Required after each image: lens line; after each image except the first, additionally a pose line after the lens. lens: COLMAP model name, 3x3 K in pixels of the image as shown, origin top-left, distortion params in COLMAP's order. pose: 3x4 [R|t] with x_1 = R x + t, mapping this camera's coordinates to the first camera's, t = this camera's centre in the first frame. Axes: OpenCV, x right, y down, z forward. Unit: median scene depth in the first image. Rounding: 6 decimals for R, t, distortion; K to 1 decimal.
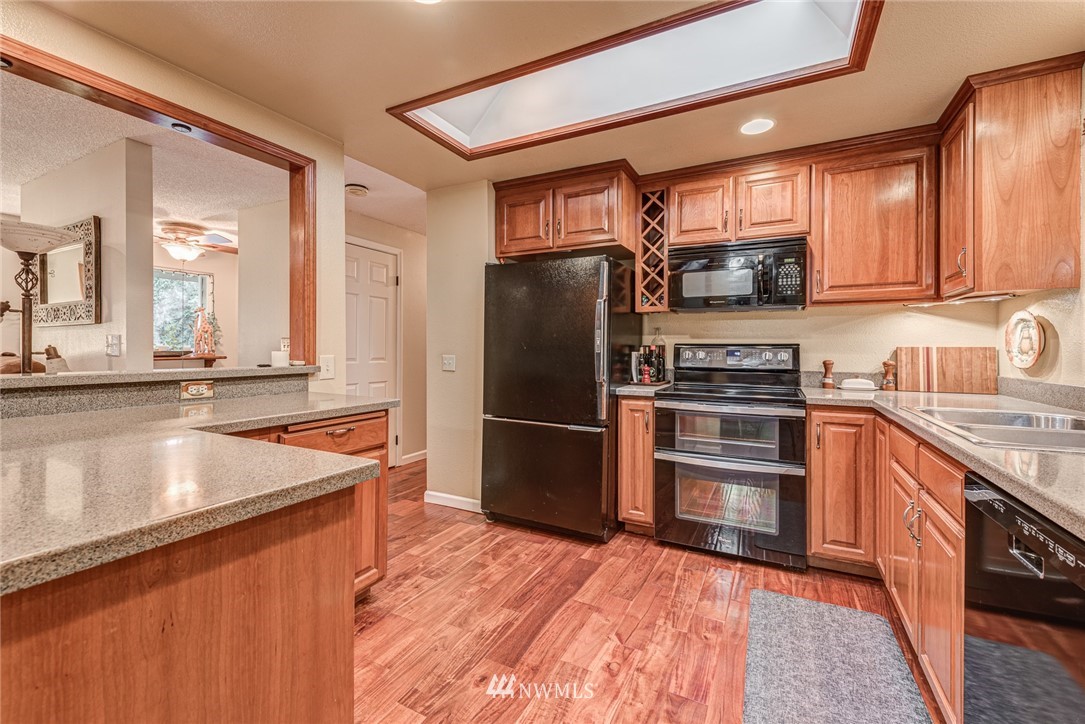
lens RADIAL K [[452.6, 0, 539.0], [0, 452.6, 345.8], [0, 0, 1]] dist [0.000428, 0.000018]
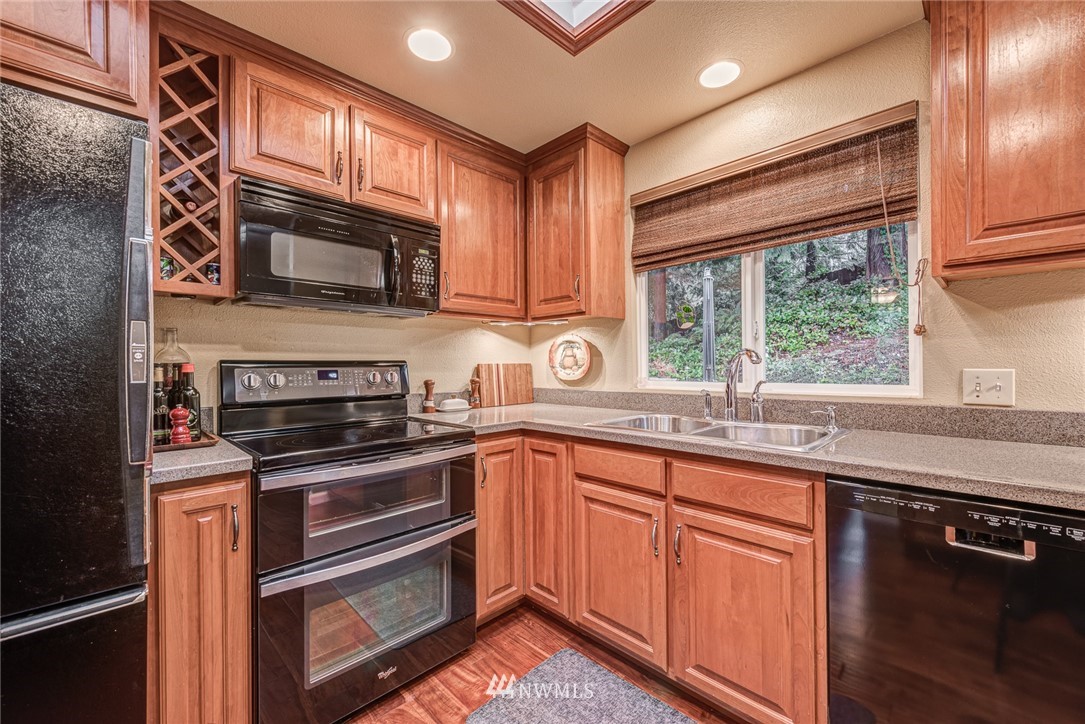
lens RADIAL K [[450.4, 0, 562.8], [0, 450.4, 362.6], [0, 0, 1]] dist [0.004234, -0.000303]
pose [[0.293087, -0.003184, 0.956080, -0.108700], [0.003823, 0.999990, 0.002158, -0.001515], [-0.956078, 0.003022, 0.293096, 0.547351]]
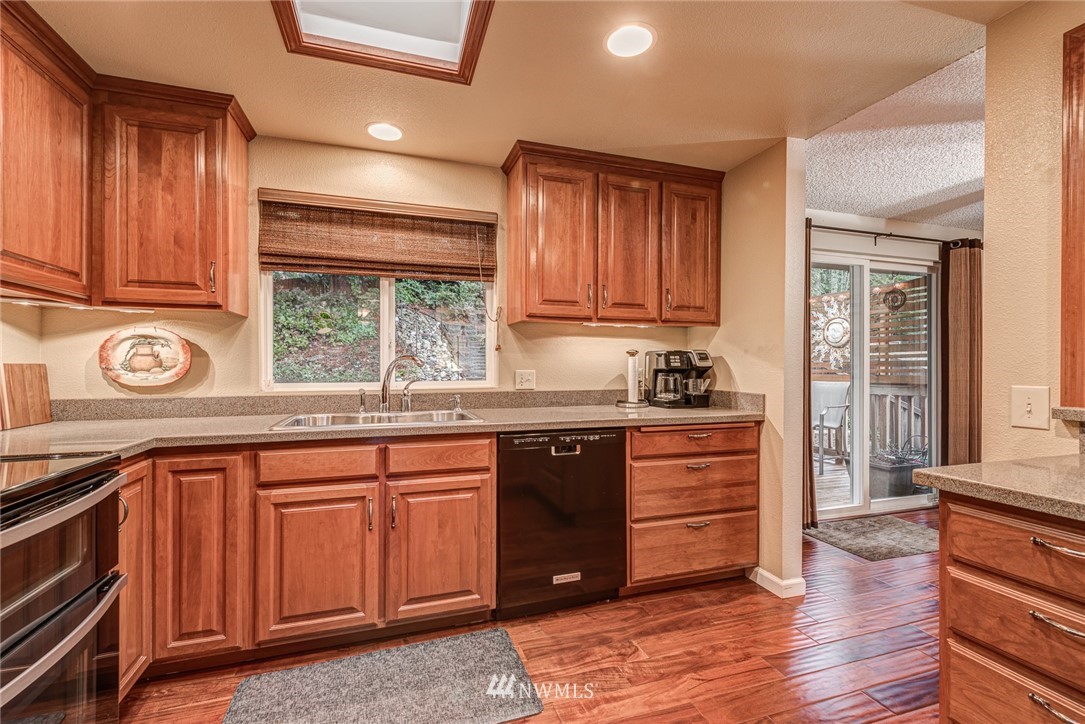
lens RADIAL K [[442.3, 0, 542.5], [0, 442.3, 362.0], [0, 0, 1]] dist [0.001238, 0.000071]
pose [[-0.709091, 0.001240, 0.705116, -0.176062], [-0.008817, 0.999905, -0.010624, 0.000439], [-0.705062, -0.013750, -0.709013, 0.902020]]
